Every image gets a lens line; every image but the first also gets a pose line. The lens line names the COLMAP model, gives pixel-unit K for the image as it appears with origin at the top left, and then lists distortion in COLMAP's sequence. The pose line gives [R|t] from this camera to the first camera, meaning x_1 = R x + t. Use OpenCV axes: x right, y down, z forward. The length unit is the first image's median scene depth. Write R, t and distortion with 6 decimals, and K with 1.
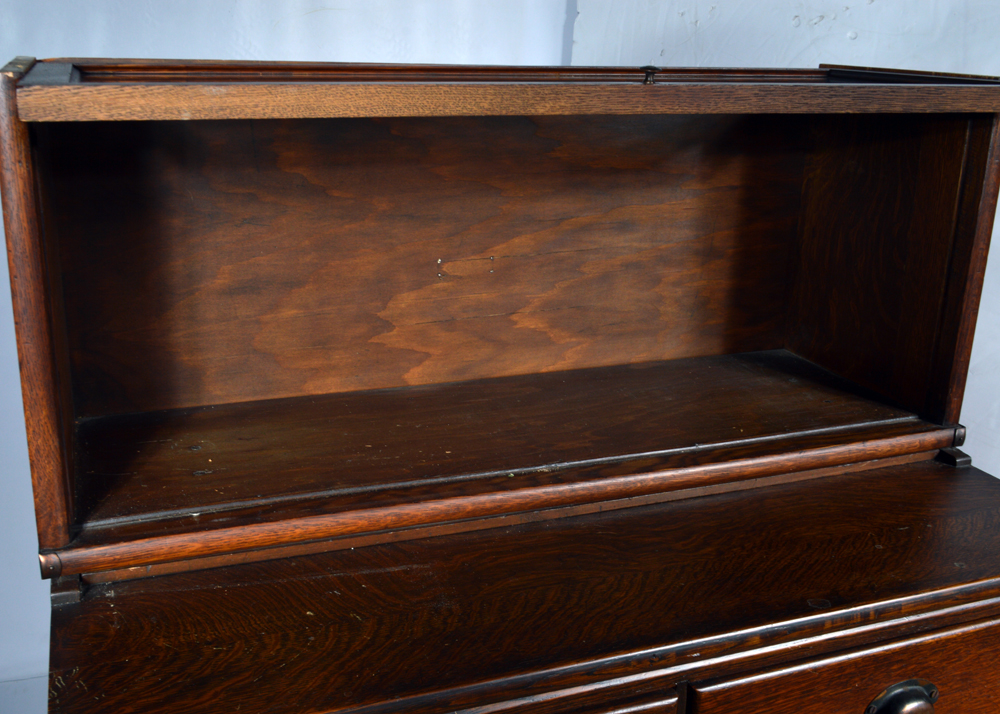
lens RADIAL K [[1089.1, 0, 494.9], [0, 1089.1, 360.4], [0, 0, 1]] dist [-0.014670, 0.000000]
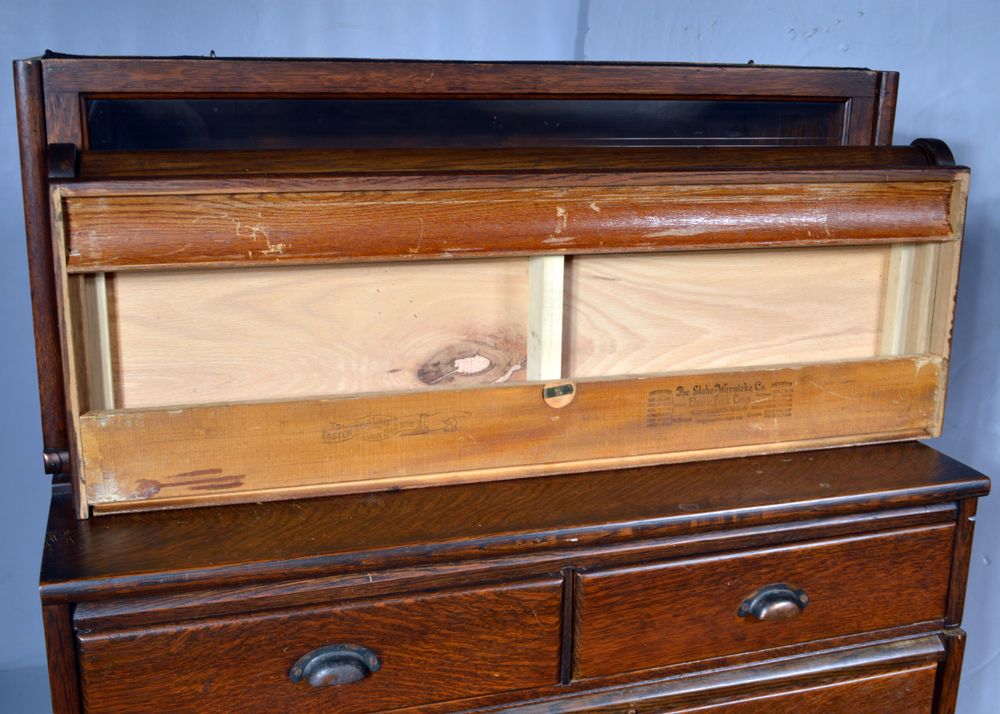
lens RADIAL K [[1168.8, 0, 499.3], [0, 1168.8, 361.5], [0, 0, 1]] dist [-0.022497, 0.000000]
pose [[0.998530, 0.009740, -0.053324, 0.156187], [-0.011817, 0.999178, -0.038766, 0.115275], [0.052903, 0.039339, 0.997825, -0.277125]]
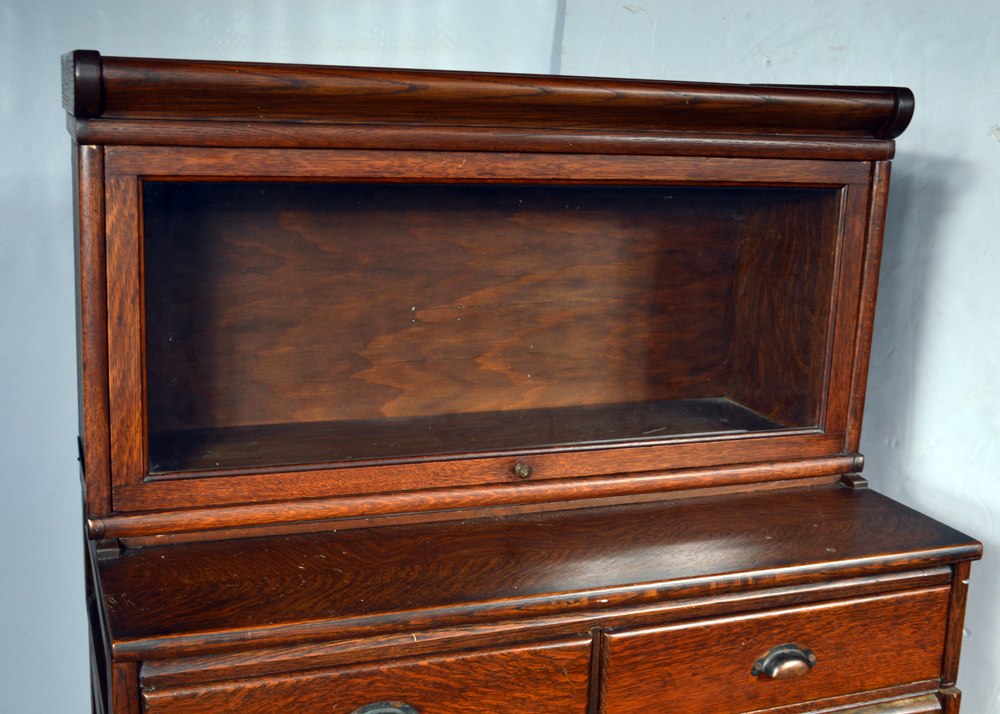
lens RADIAL K [[1281.9, 0, 502.8], [0, 1281.9, 362.2], [0, 0, 1]] dist [-0.024071, 0.000000]
pose [[0.999871, 0.013998, 0.007922, 0.046240], [-0.013213, 0.995699, -0.091696, 0.121080], [-0.009171, 0.091580, 0.995755, -0.480915]]
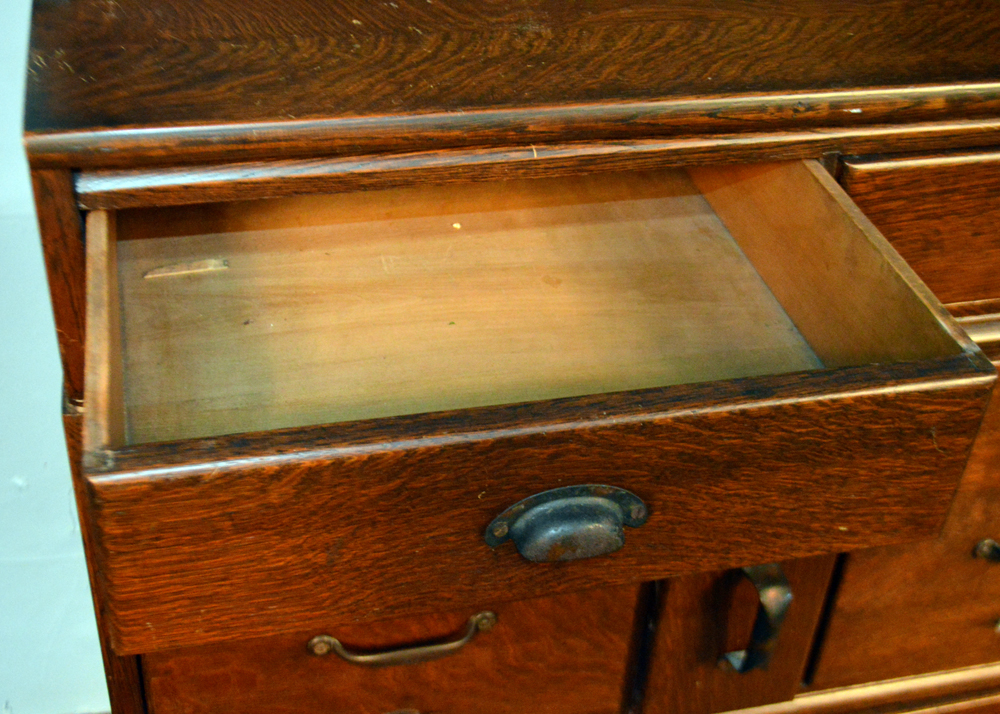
lens RADIAL K [[1372.7, 0, 496.1], [0, 1372.7, 376.7], [0, 0, 1]] dist [-0.025341, 0.000000]
pose [[0.992718, 0.093645, -0.075776, 0.023632], [-0.065017, 0.946064, 0.317389, 0.147213], [0.101411, -0.310151, 0.945263, 0.013297]]
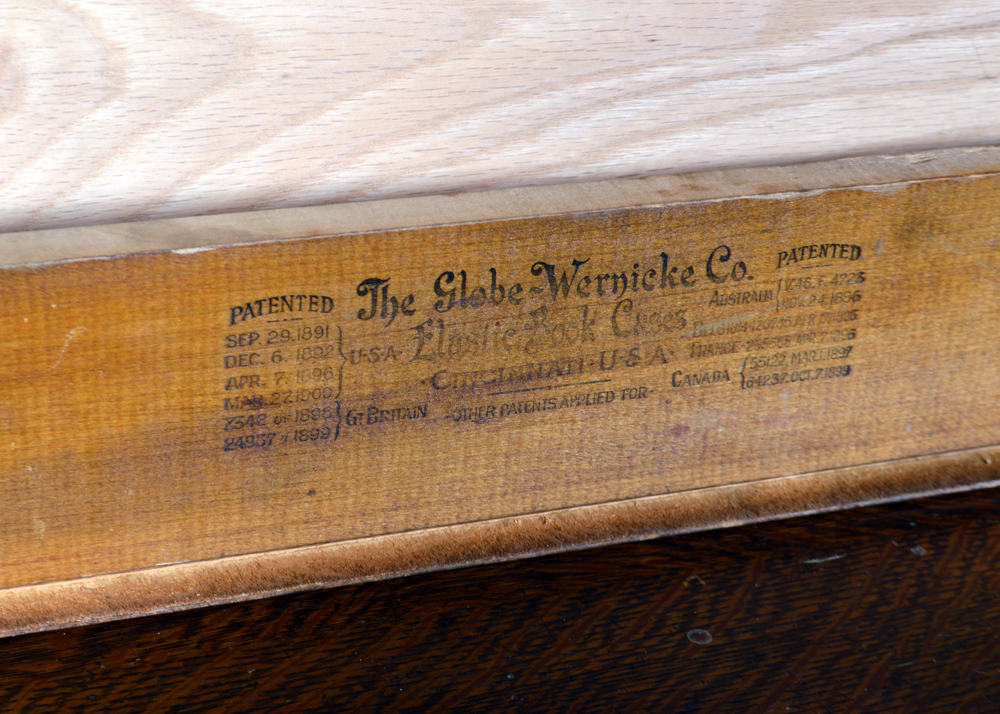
lens RADIAL K [[2190.6, 0, 501.6], [0, 2190.6, 356.4], [0, 0, 1]] dist [-0.027550, 0.000000]
pose [[0.998859, 0.033828, 0.033708, 0.307637], [-0.039317, 0.983174, 0.178392, 0.006173], [-0.027106, -0.179514, 0.983382, 0.513318]]
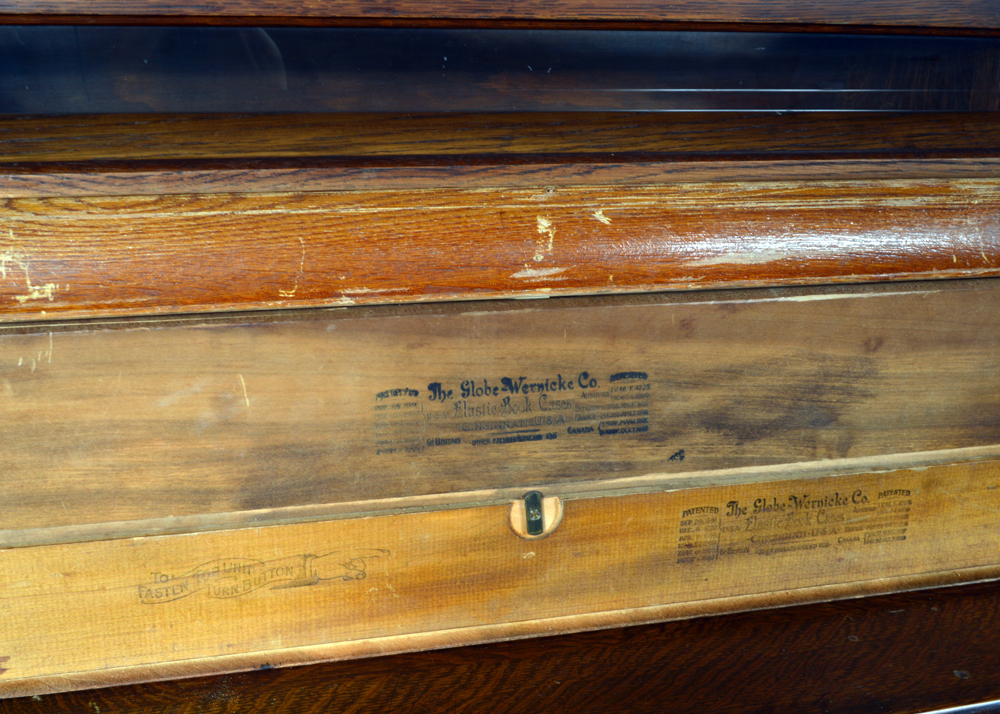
lens RADIAL K [[1168.8, 0, 494.5], [0, 1168.8, 360.1], [0, 0, 1]] dist [-0.022497, 0.000000]
pose [[0.995137, 0.040622, -0.089730, 0.193204], [-0.036815, 0.998367, 0.043678, -0.042462], [0.091357, -0.040162, 0.995008, 0.230835]]
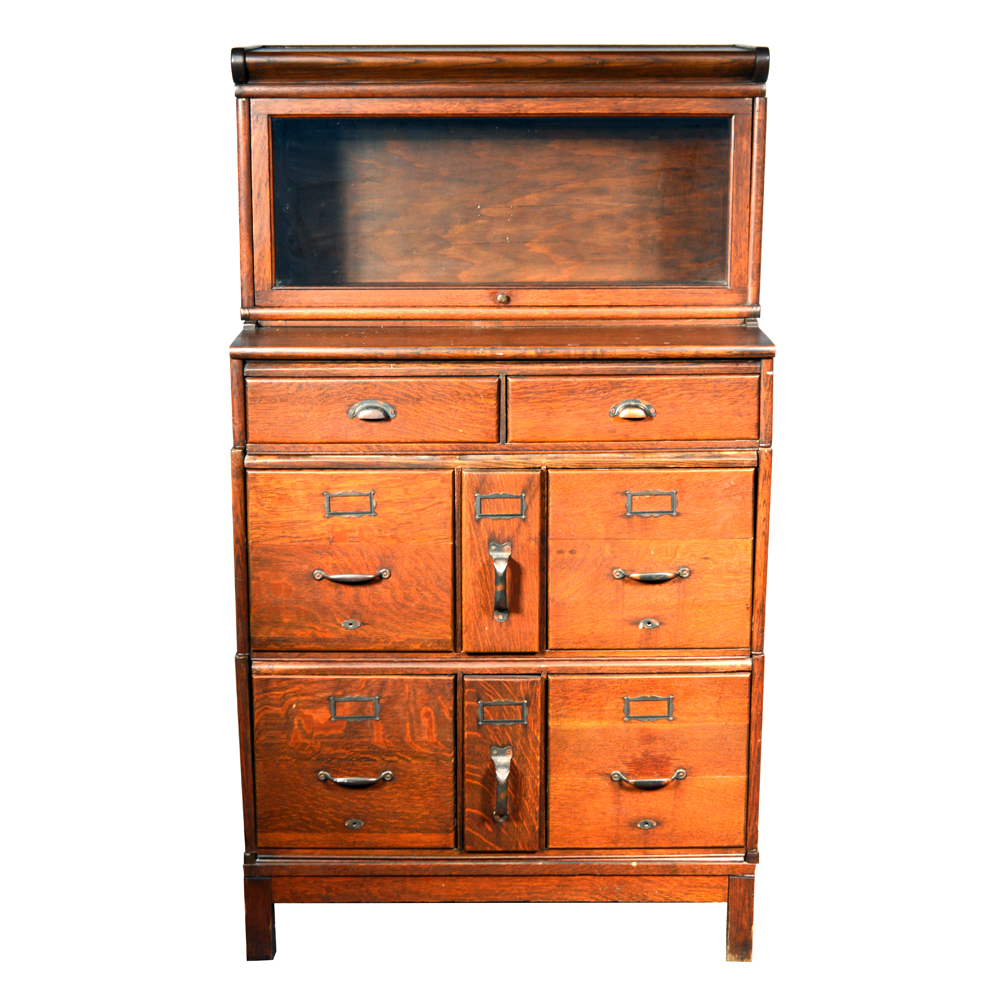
lens RADIAL K [[2116.0, 0, 498.5], [0, 2116.0, 490.0], [0, 0, 1]] dist [-0.018509, 0.000000]
pose [[0.936227, 0.054662, -0.347118, 1.561962], [-0.082574, 0.994389, -0.066123, 0.767562], [0.341556, 0.090569, 0.935487, -2.777519]]
